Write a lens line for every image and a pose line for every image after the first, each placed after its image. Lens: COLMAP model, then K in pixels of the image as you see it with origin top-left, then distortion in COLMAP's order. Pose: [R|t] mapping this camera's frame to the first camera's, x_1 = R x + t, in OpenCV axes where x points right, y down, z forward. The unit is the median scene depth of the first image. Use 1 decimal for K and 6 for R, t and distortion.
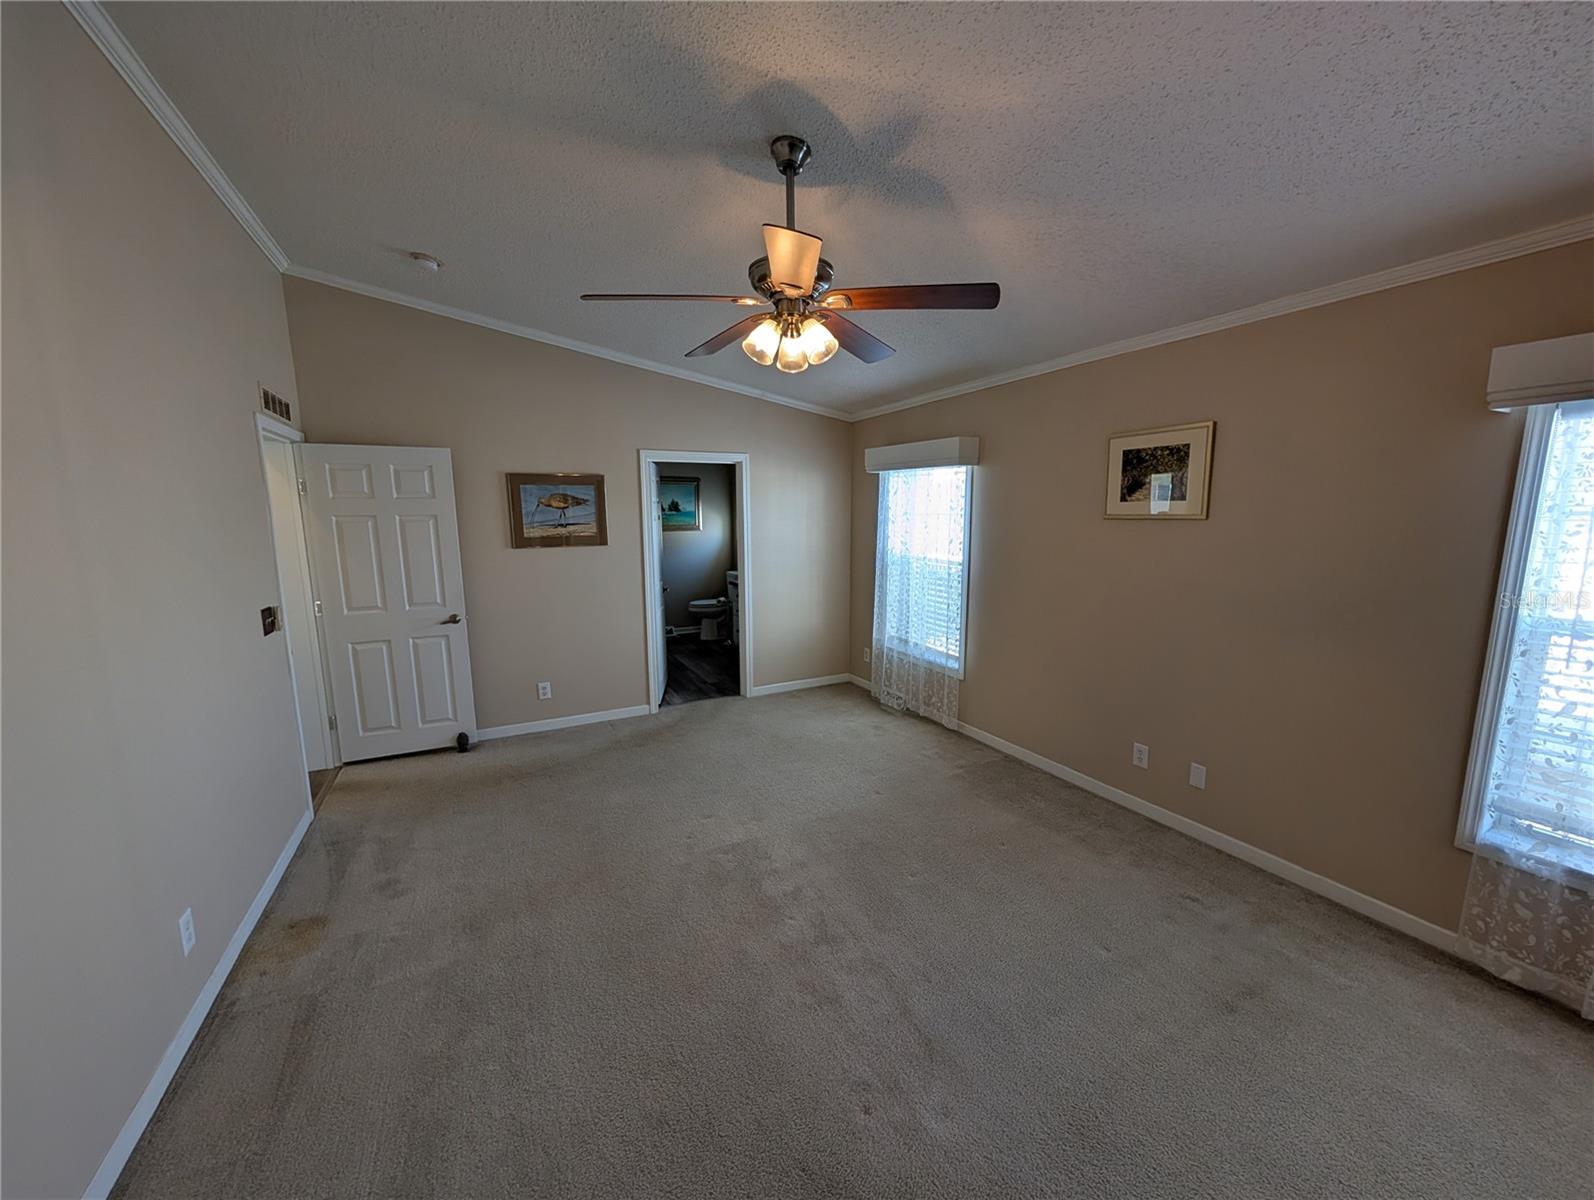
lens RADIAL K [[603.6, 0, 796.2], [0, 603.6, 606.3], [0, 0, 1]] dist [-0.001288, 0.000421]
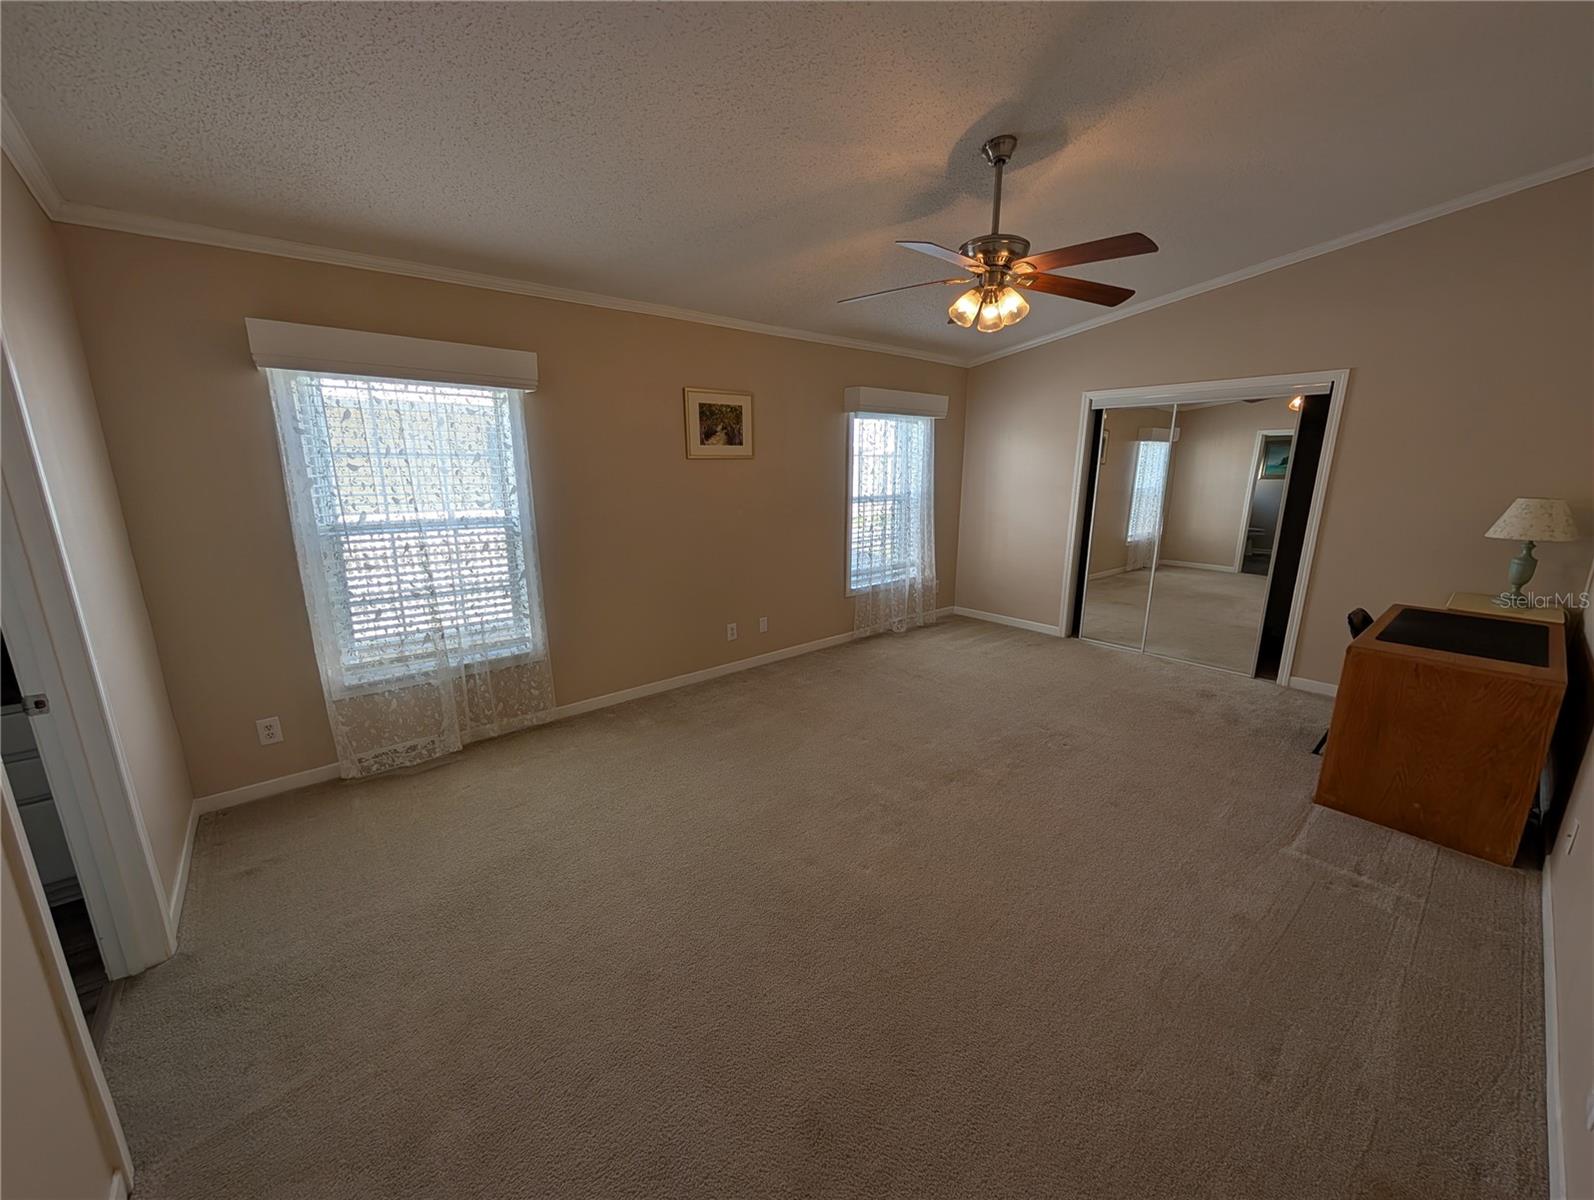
lens RADIAL K [[603.6, 0, 796.3], [0, 603.6, 607.7], [0, 0, 1]] dist [-0.001288, 0.000421]
pose [[-0.218998, -0.223594, 0.949761, -0.776480], [0.152268, 0.953632, 0.259616, -0.146647], [-0.963771, 0.201473, -0.174797, 1.100488]]
